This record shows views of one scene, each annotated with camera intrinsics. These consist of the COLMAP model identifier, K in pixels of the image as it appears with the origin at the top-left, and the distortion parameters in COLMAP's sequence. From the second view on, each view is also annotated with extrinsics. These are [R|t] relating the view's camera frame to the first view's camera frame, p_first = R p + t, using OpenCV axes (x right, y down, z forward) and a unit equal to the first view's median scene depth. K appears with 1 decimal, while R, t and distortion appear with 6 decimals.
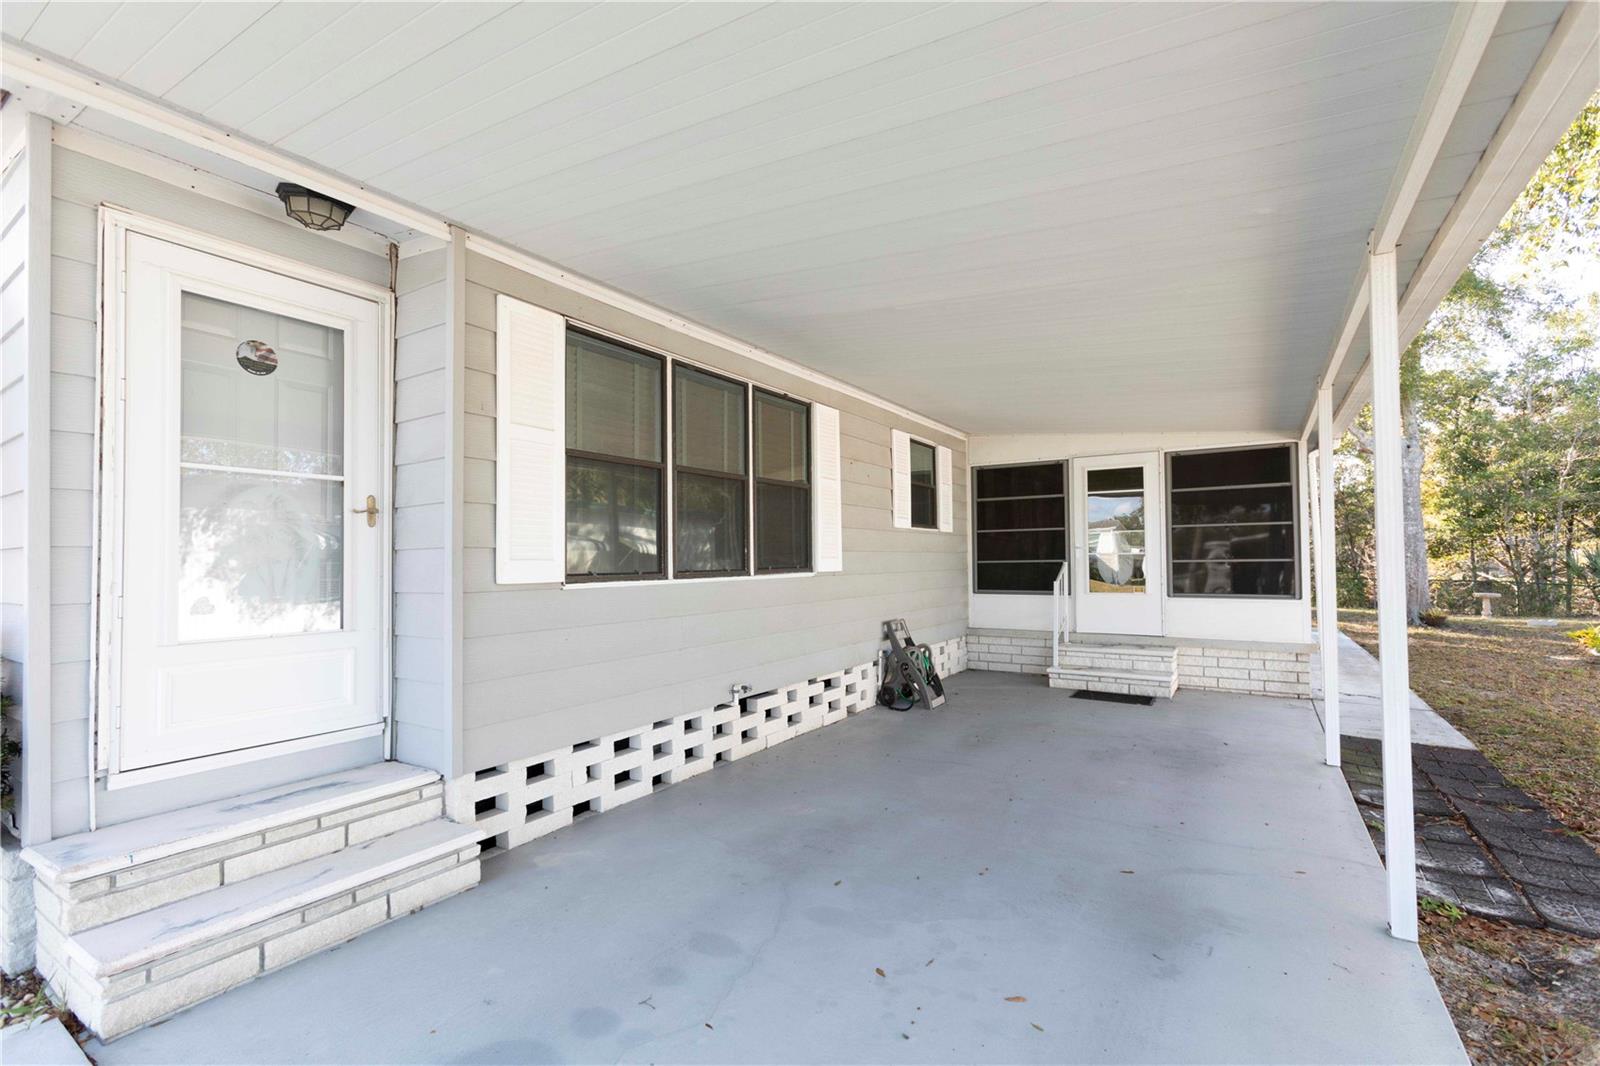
lens RADIAL K [[708.9, 0, 796.0], [0, 708.9, 539.7], [0, 0, 1]] dist [-0.004646, 0.006123]
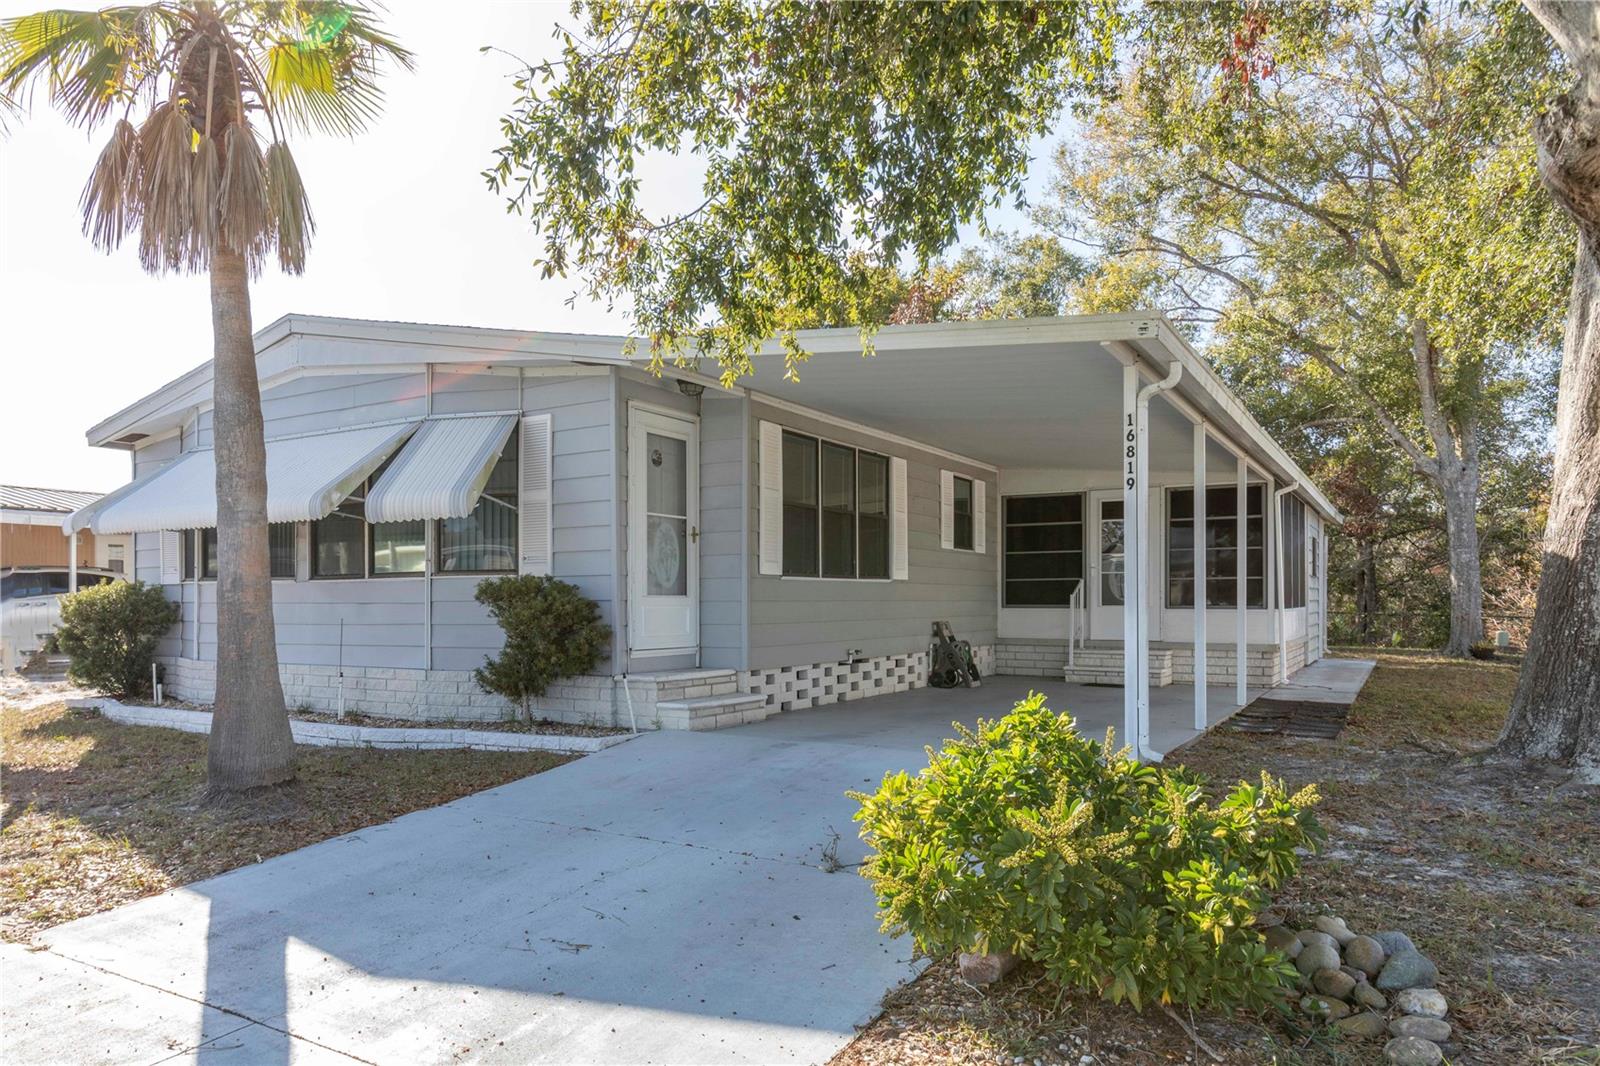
lens RADIAL K [[1038.8, 0, 723.7], [0, 1038.8, 588.0], [0, 0, 1]] dist [-0.001077, 0.006578]
pose [[0.999949, 0.009401, -0.003723, -0.247114], [-0.009337, 0.999812, 0.017018, 0.026233], [0.003882, -0.016983, 0.999848, -0.866351]]
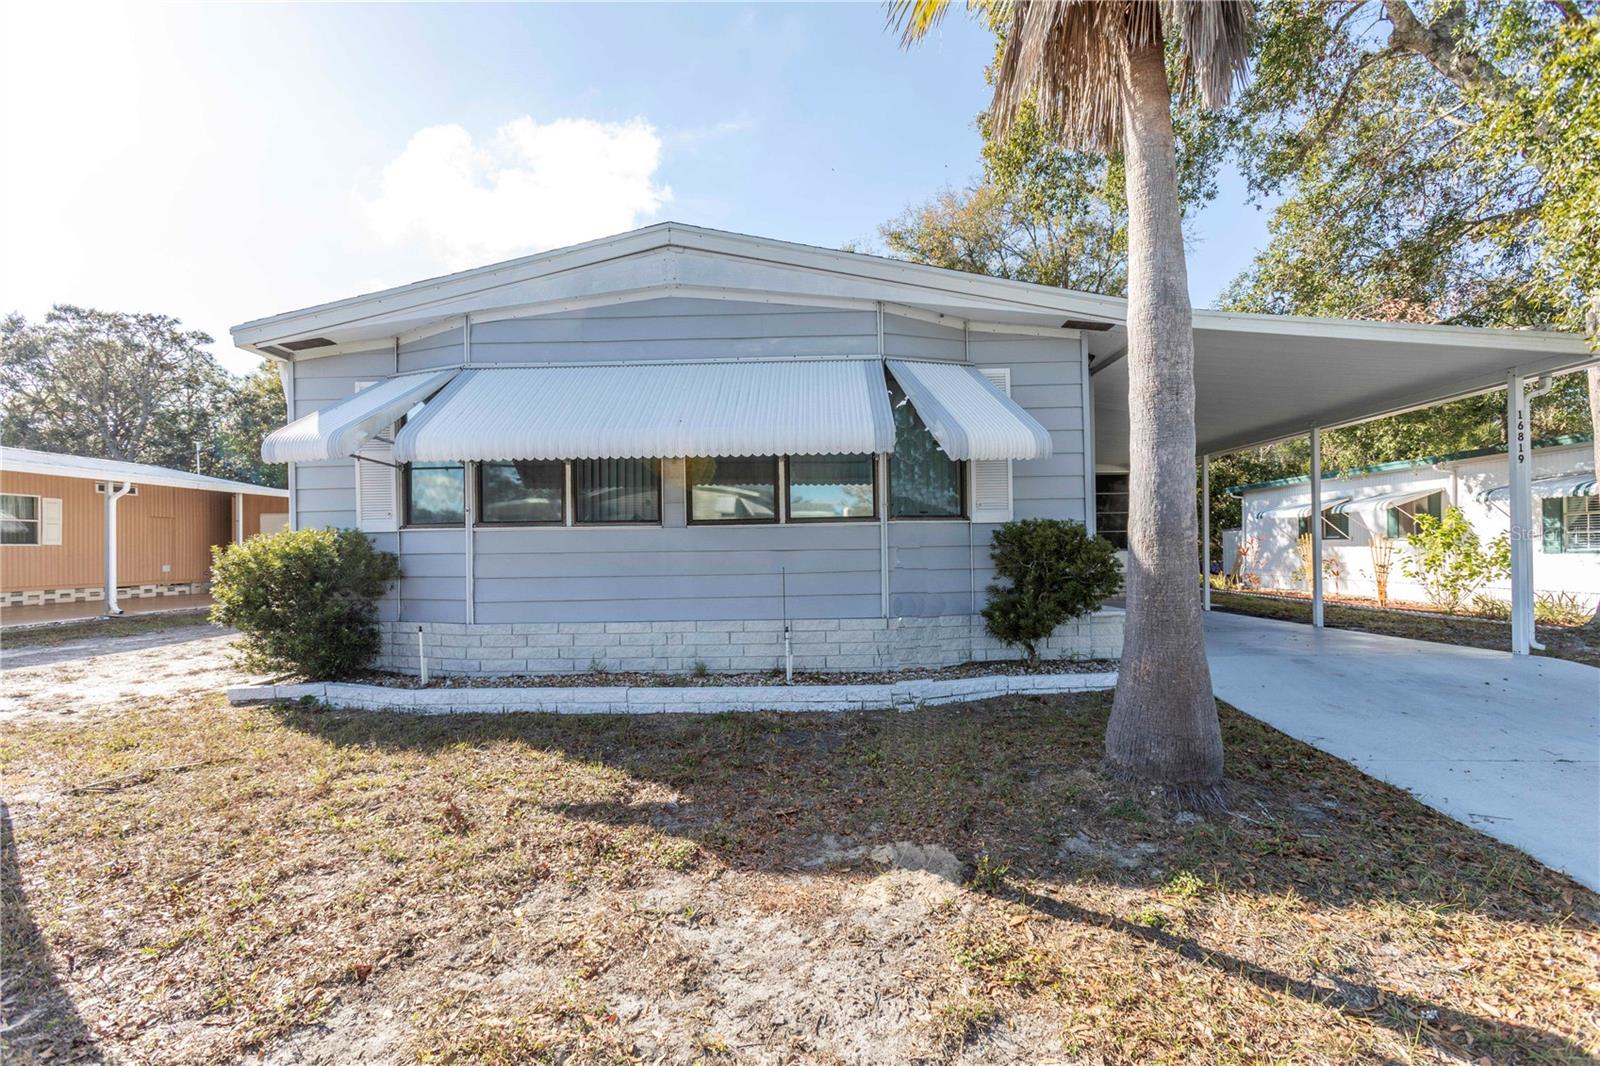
lens RADIAL K [[708.9, 0, 801.9], [0, 708.9, 545.0], [0, 0, 1]] dist [-0.004646, 0.006123]
pose [[0.865008, 0.002666, 0.501752, -1.154502], [-0.013123, 0.999764, 0.017310, 0.052078], [-0.501587, -0.021558, 0.864838, -0.252929]]
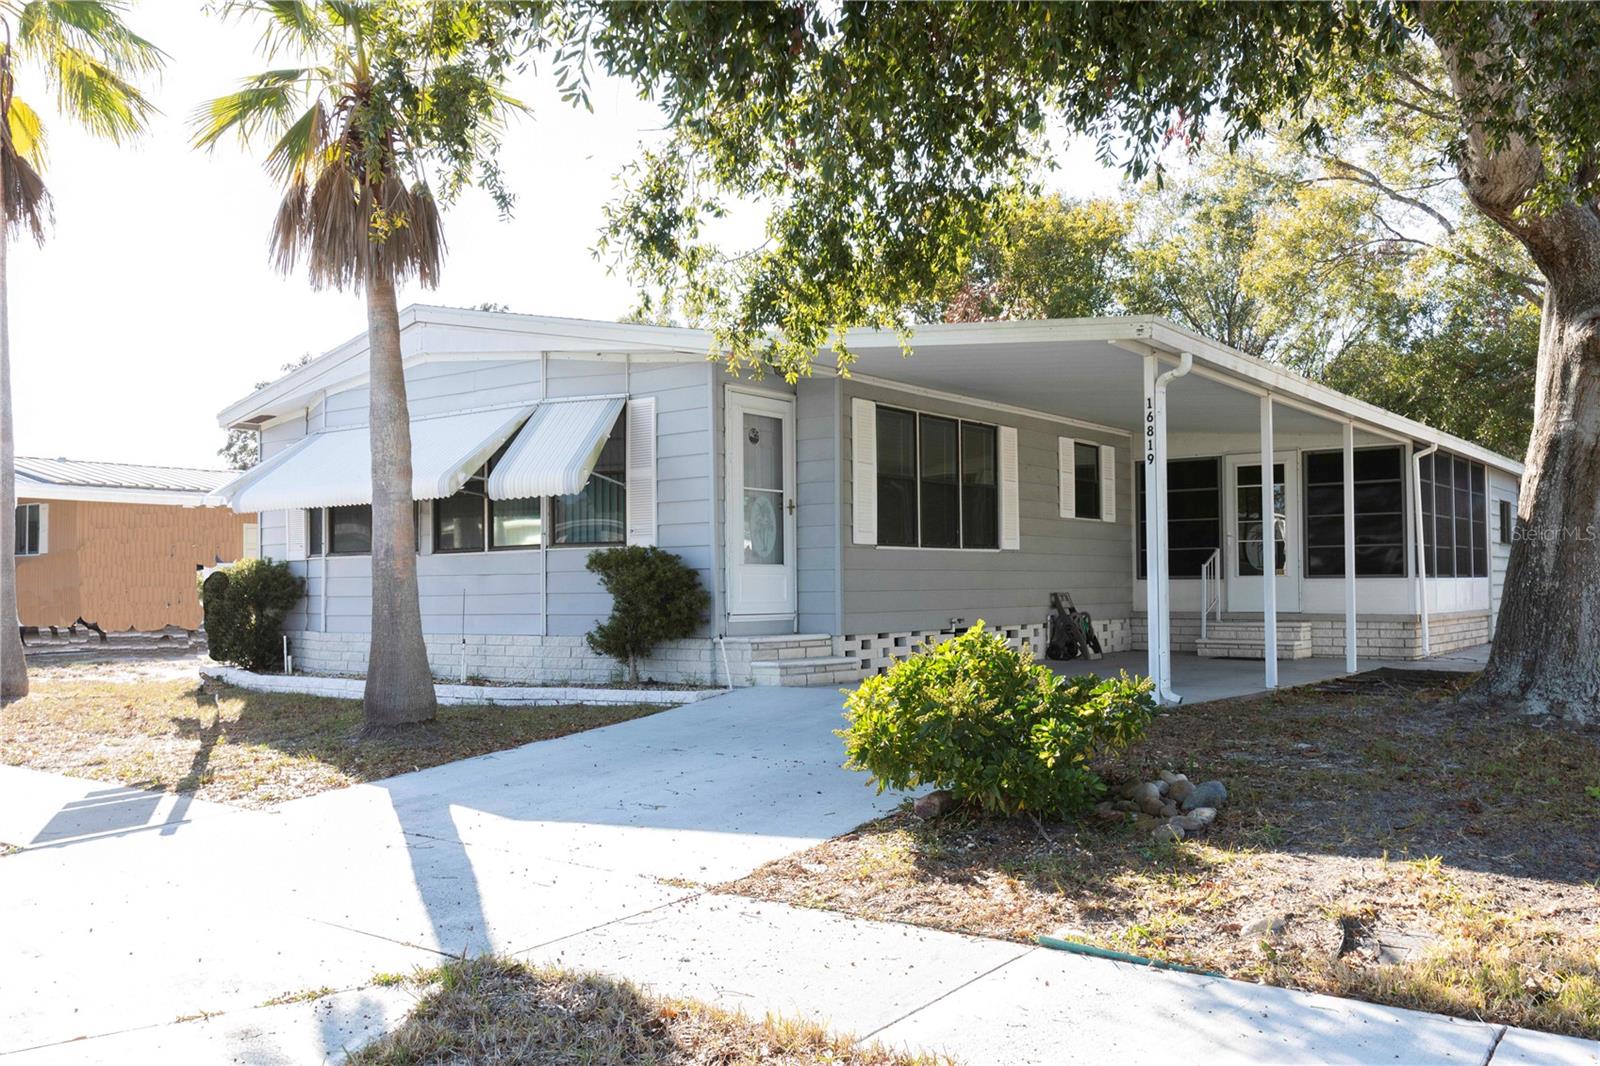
lens RADIAL K [[1278.9, 0, 803.4], [0, 1278.9, 538.2], [0, 0, 1]] dist [0.006031, -0.001797]
pose [[0.997255, -0.000434, -0.074048, -0.143689], [-0.000103, 0.999974, -0.007245, 0.035822], [0.074049, 0.007233, 0.997228, -1.266028]]
